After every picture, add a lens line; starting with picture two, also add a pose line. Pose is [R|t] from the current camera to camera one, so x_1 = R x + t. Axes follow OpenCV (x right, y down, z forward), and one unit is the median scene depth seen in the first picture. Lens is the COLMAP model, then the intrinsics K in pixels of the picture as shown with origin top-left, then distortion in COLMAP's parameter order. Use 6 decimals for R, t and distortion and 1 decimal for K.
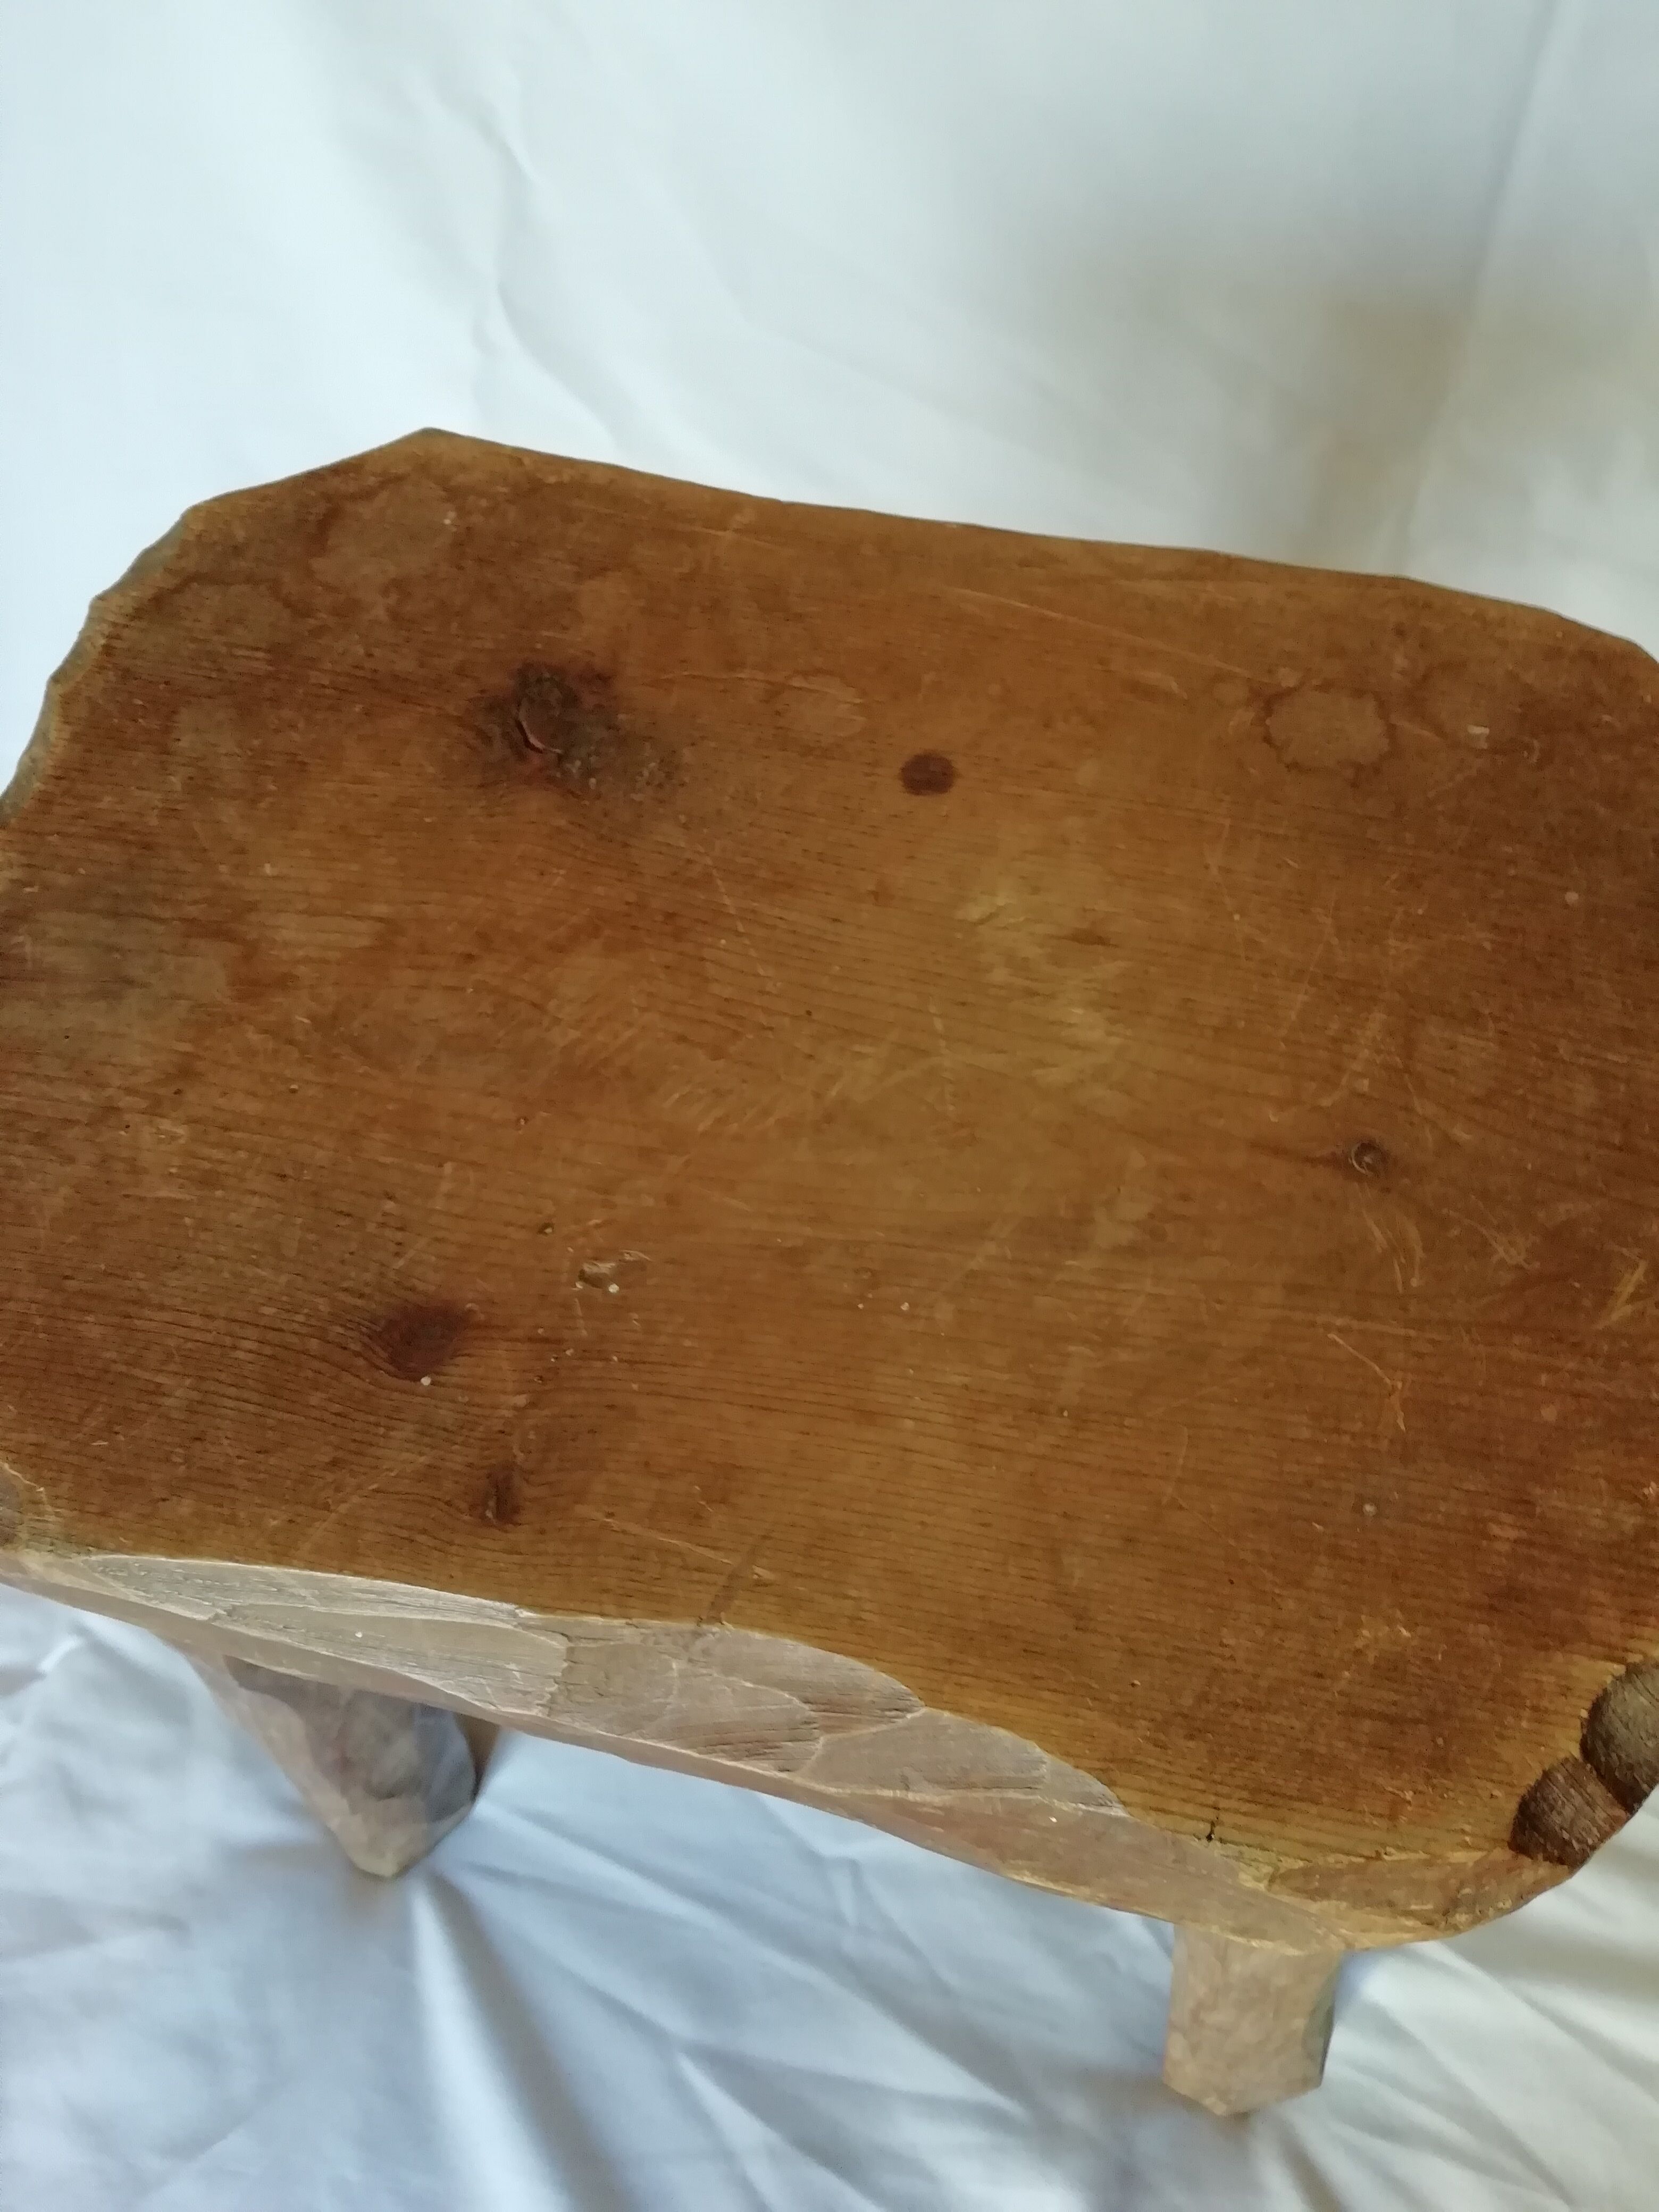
lens RADIAL K [[1555.9, 0, 829.5], [0, 1555.9, 1106.0], [0, 0, 1]] dist [0.008772, -0.026477]
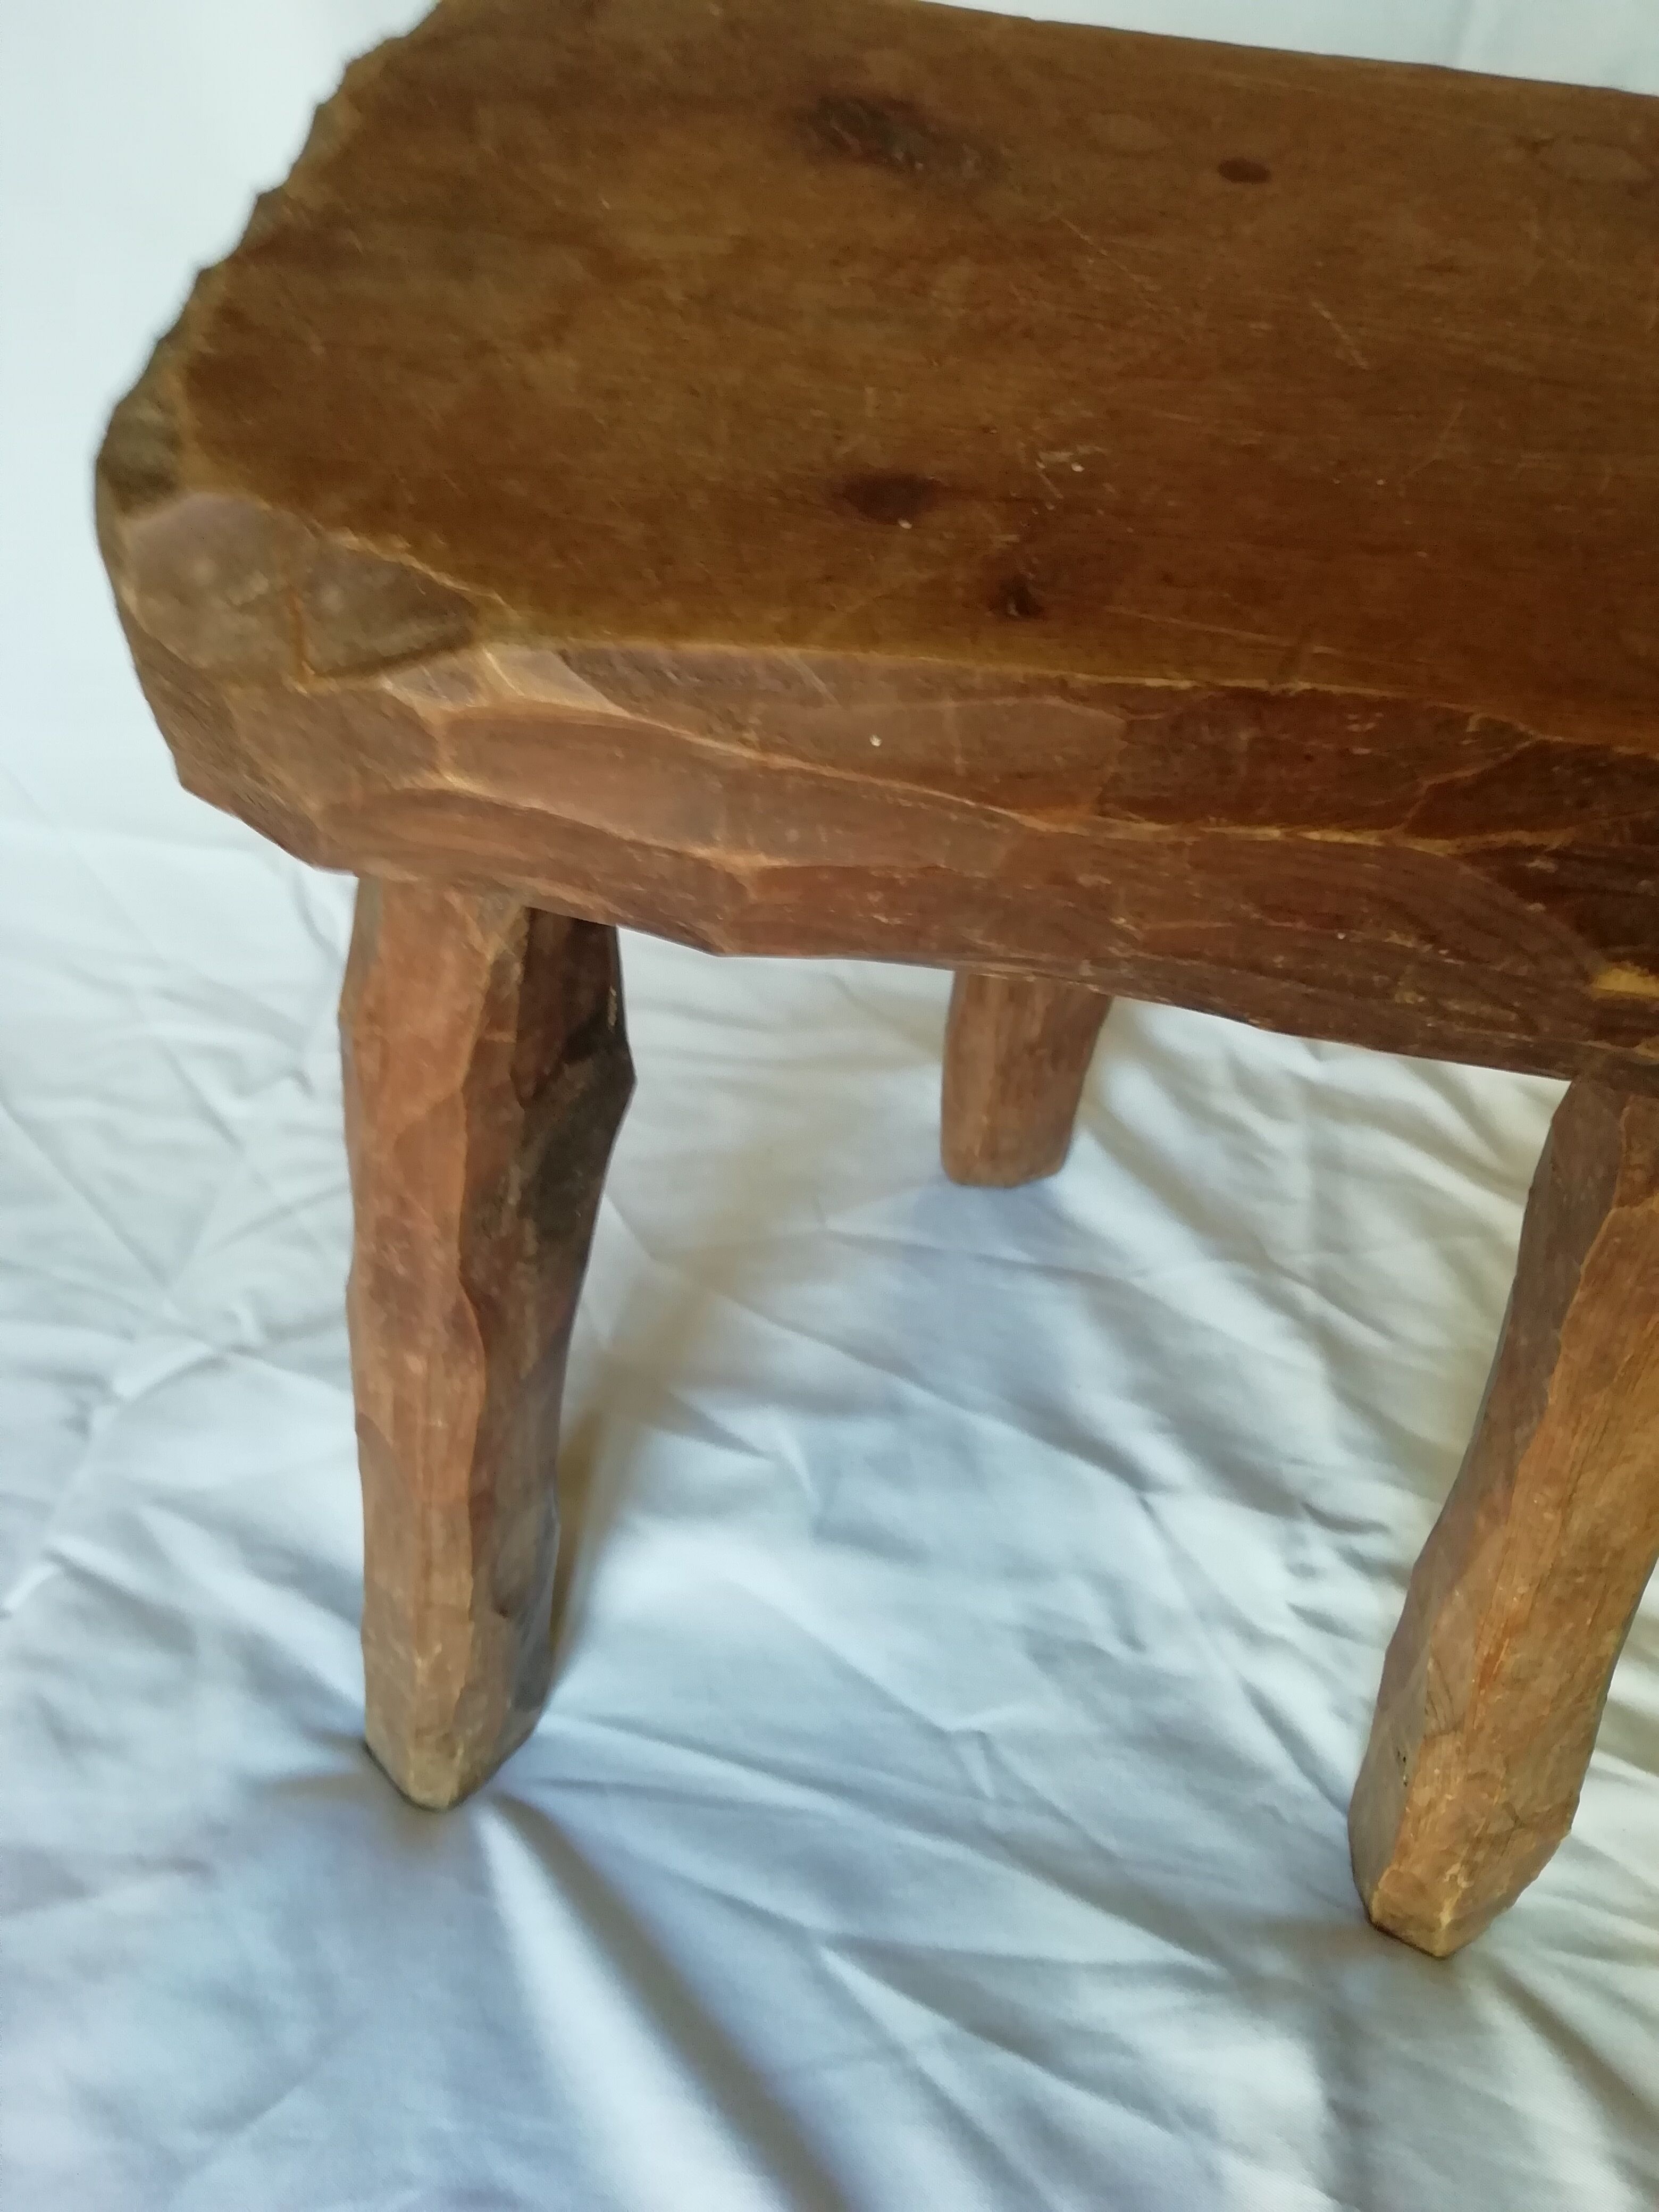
lens RADIAL K [[1555.9, 0, 829.5], [0, 1555.9, 1106.0], [0, 0, 1]] dist [0.008772, -0.026477]
pose [[0.990202, -0.027339, 0.136942, -0.205690], [0.050942, 0.983788, -0.171949, 0.313393], [-0.130021, 0.177240, 0.975541, 0.082883]]
